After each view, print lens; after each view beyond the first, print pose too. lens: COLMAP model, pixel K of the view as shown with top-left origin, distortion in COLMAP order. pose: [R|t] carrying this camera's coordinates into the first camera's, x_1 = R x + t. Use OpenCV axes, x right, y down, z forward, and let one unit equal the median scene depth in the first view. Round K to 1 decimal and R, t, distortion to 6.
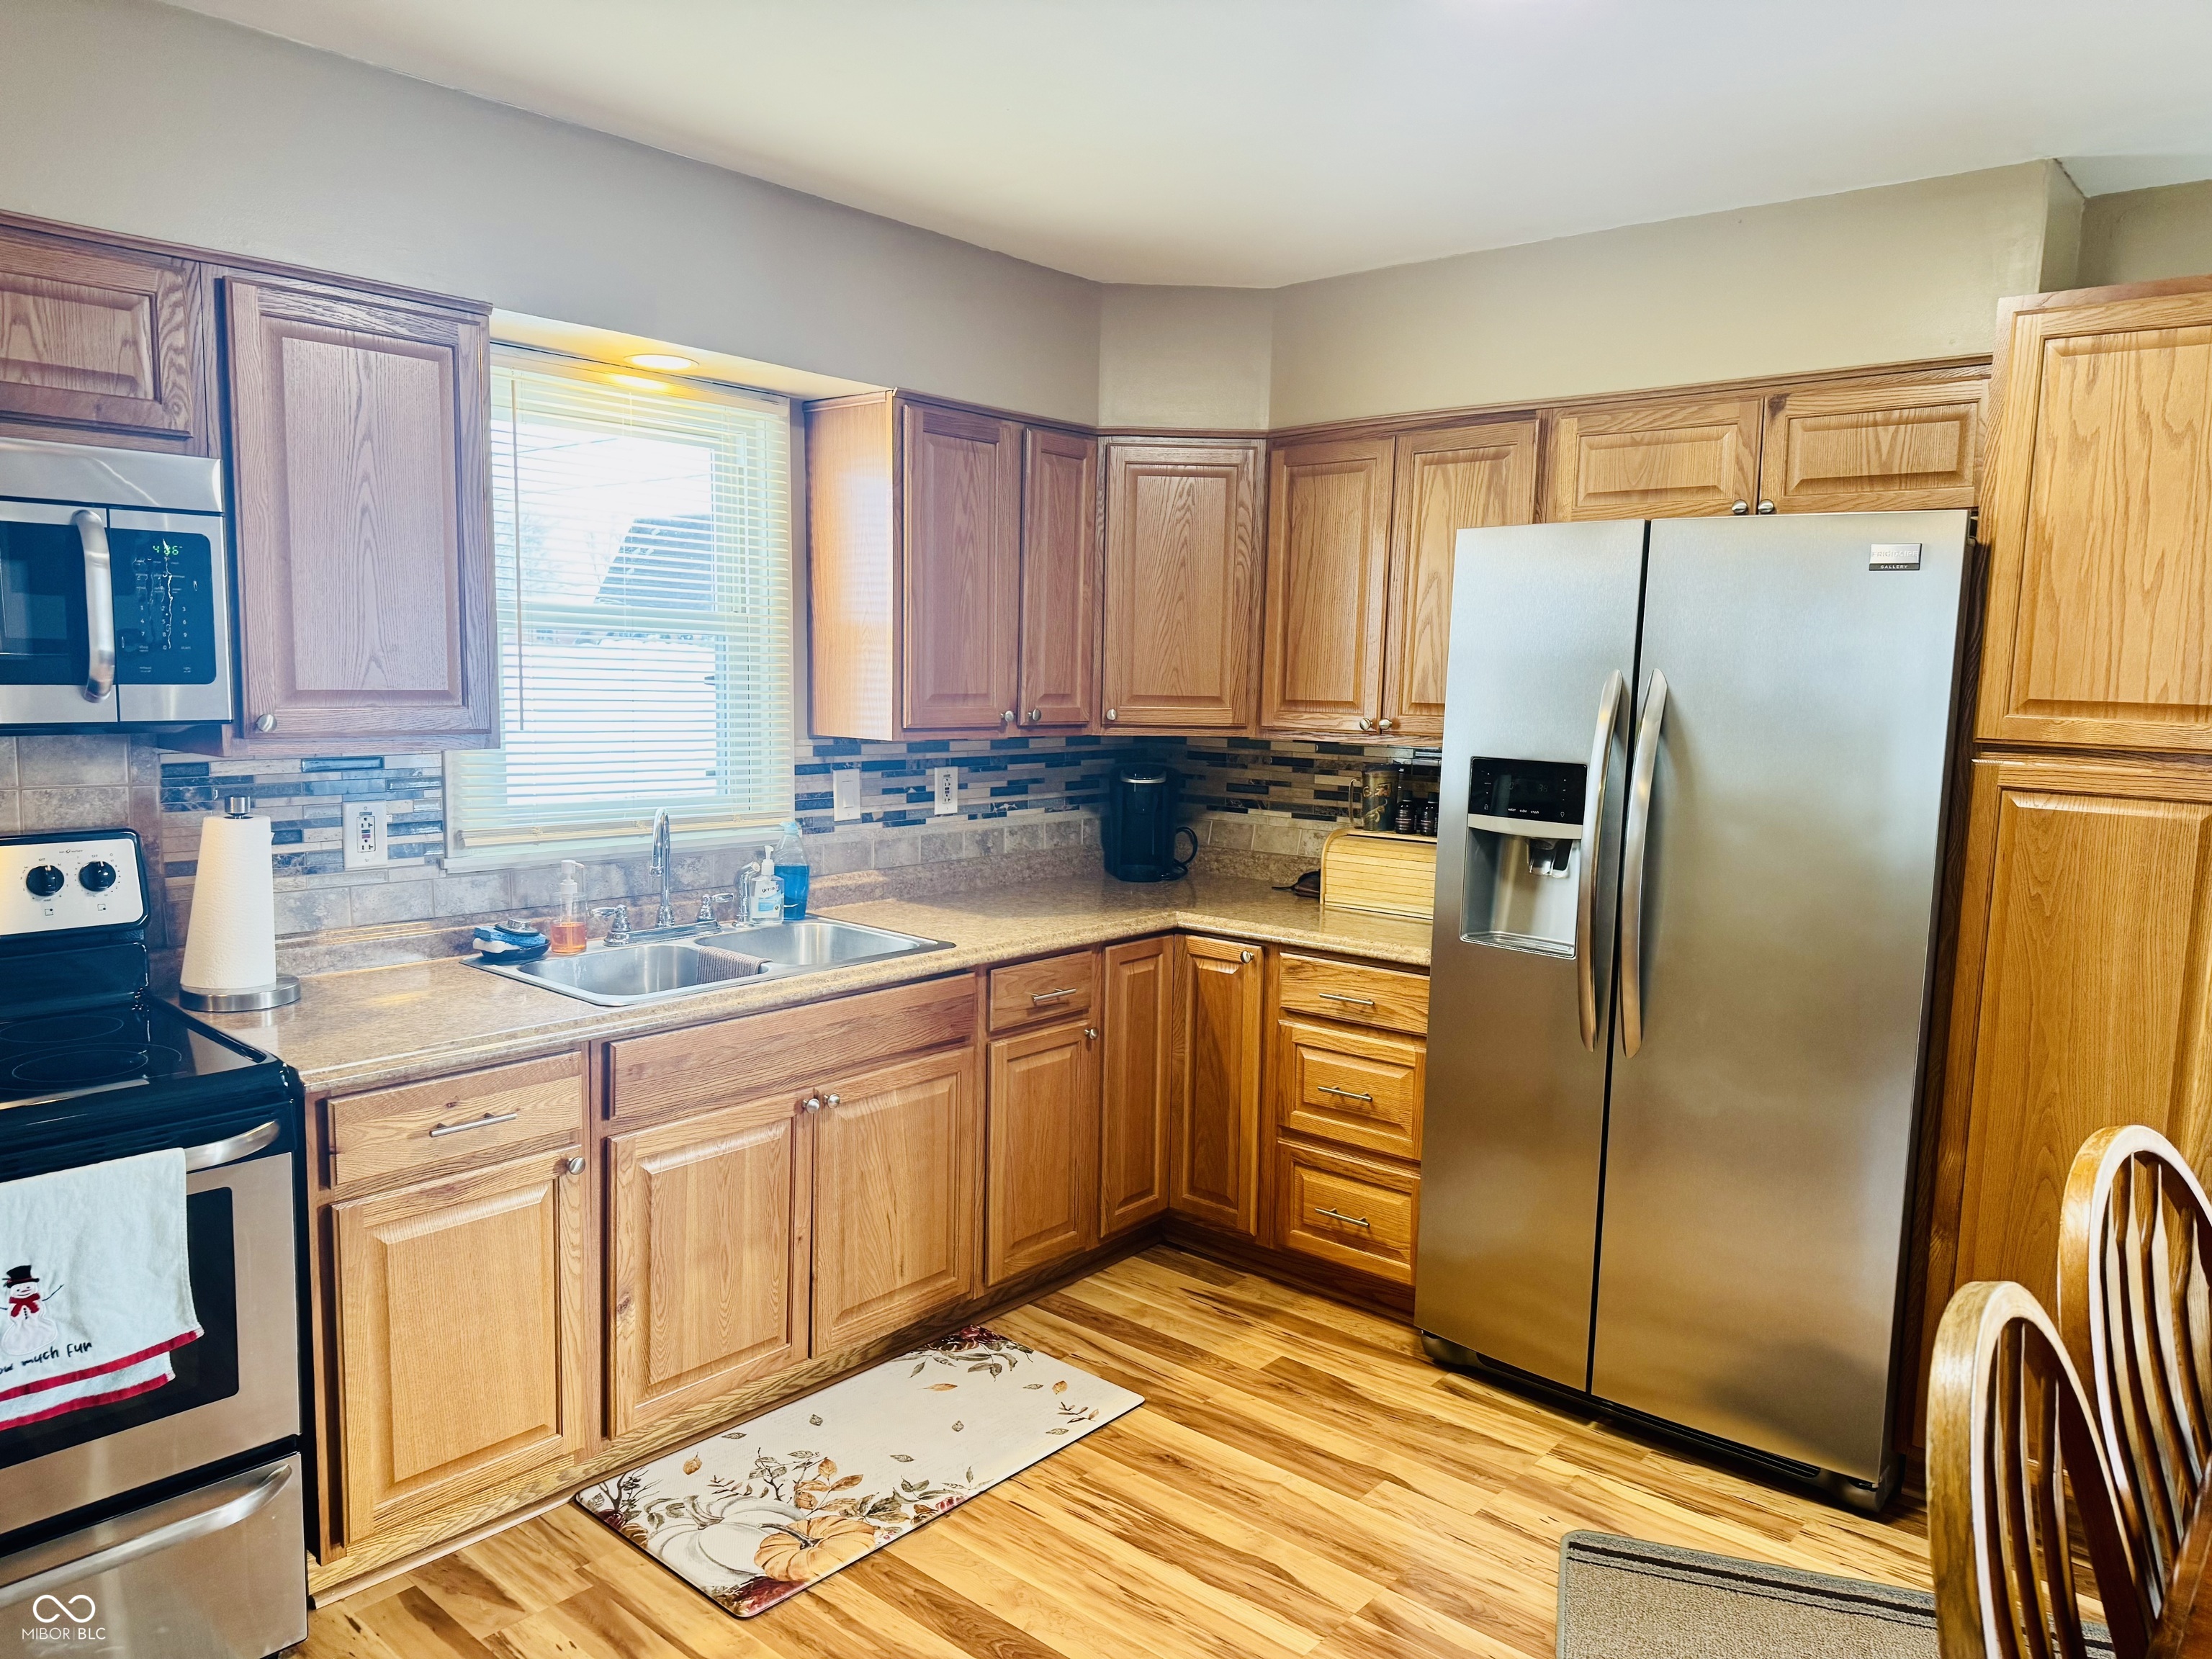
lens RADIAL K [[1537.6, 0, 1107.3], [0, 1537.6, 824.7], [0, 0, 1]] dist [0.067981, -0.005989]
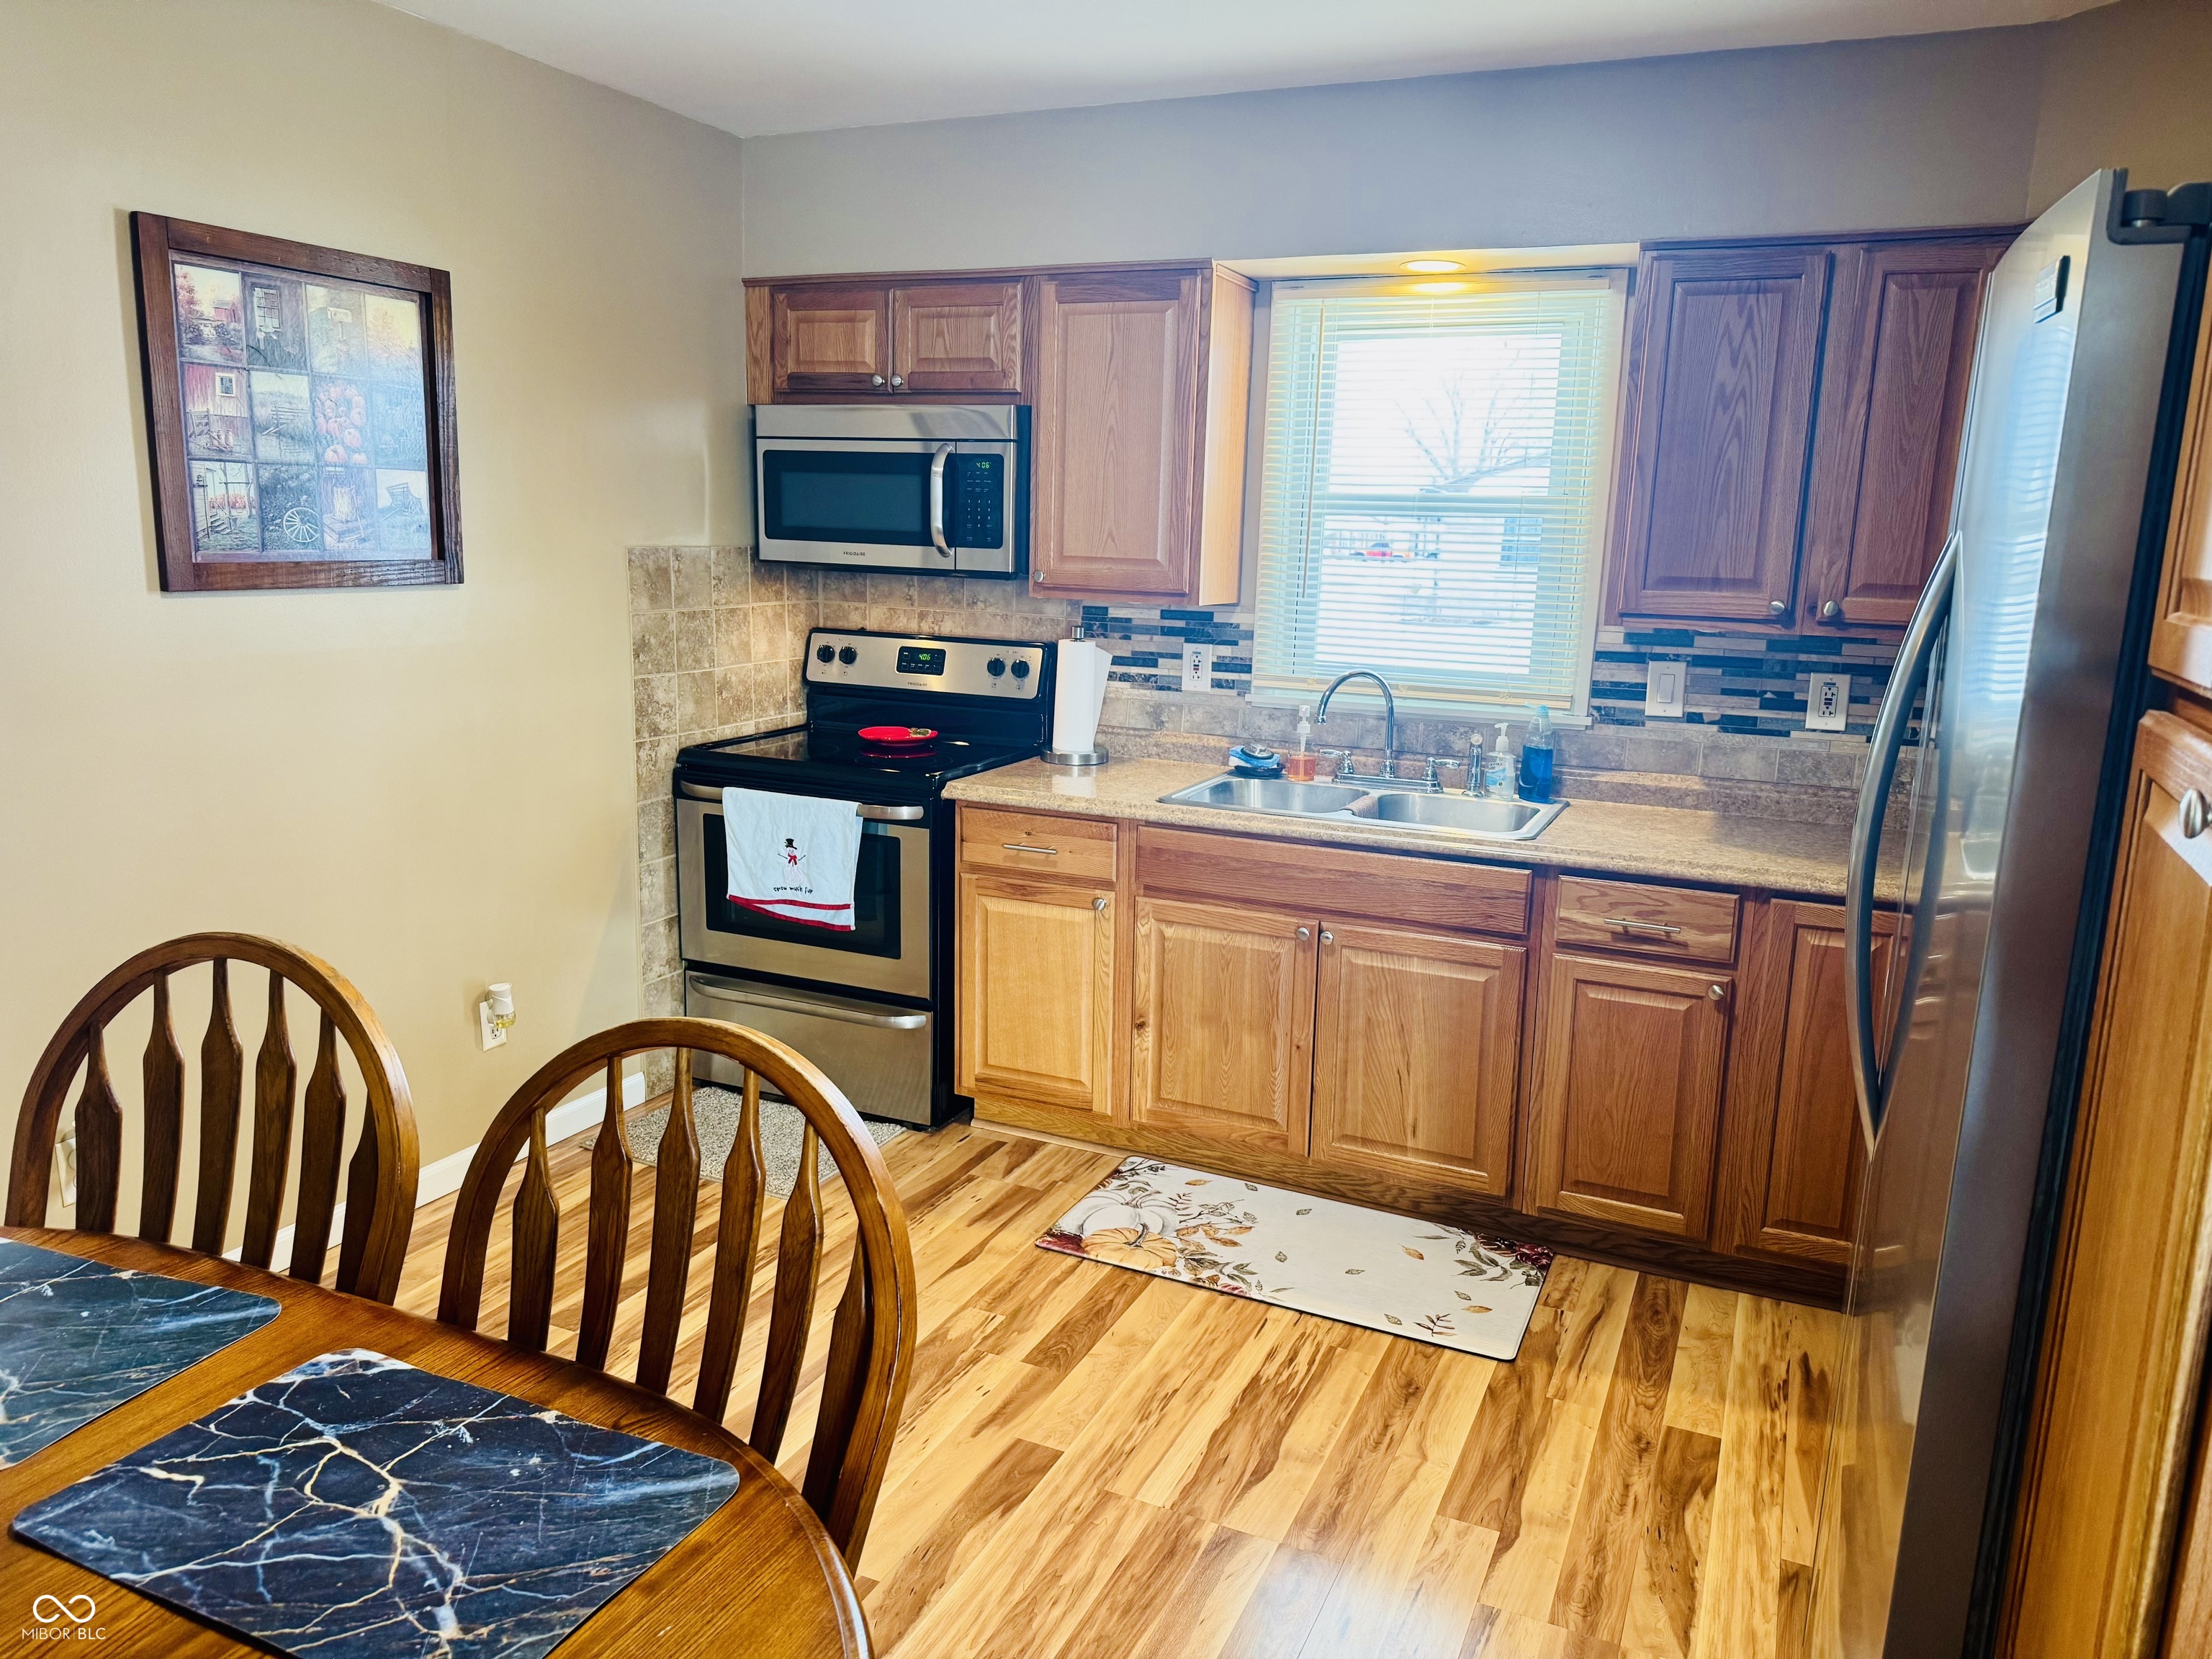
lens RADIAL K [[1537.6, 0, 1111.1], [0, 1537.6, 835.8], [0, 0, 1]] dist [0.067981, -0.005989]
pose [[0.296946, 0.171664, -0.939337, 0.753447], [-0.123911, 0.982318, 0.140348, -0.027187], [0.946821, 0.074718, 0.312966, 0.474868]]
